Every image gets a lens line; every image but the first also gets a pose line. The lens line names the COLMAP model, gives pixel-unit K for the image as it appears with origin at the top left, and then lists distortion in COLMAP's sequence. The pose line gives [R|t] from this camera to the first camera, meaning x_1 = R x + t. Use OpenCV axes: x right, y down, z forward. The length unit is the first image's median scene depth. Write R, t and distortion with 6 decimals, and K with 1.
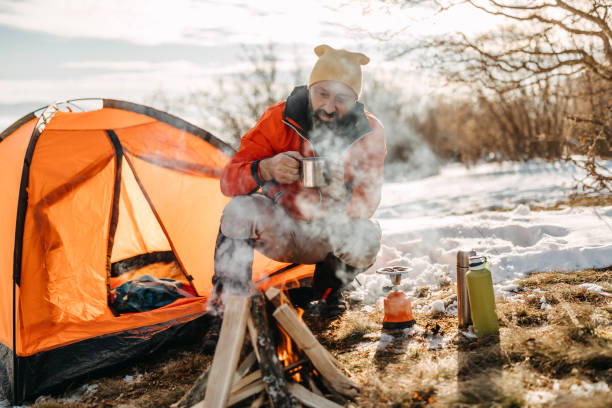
lens RADIAL K [[638.5, 0, 333.2], [0, 638.5, 201.0], [0, 0, 1]] dist [-0.014933, 0.000000]
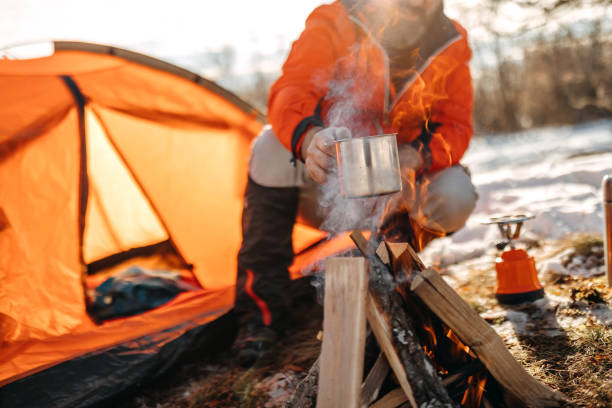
lens RADIAL K [[638.5, 0, 328.5], [0, 638.5, 203.6], [0, 0, 1]] dist [-0.014933, 0.000000]
pose [[0.994977, -0.084836, 0.053147, -0.130041], [0.084217, 0.996352, 0.013780, 0.066549], [-0.054122, -0.009235, 0.998492, 0.323983]]
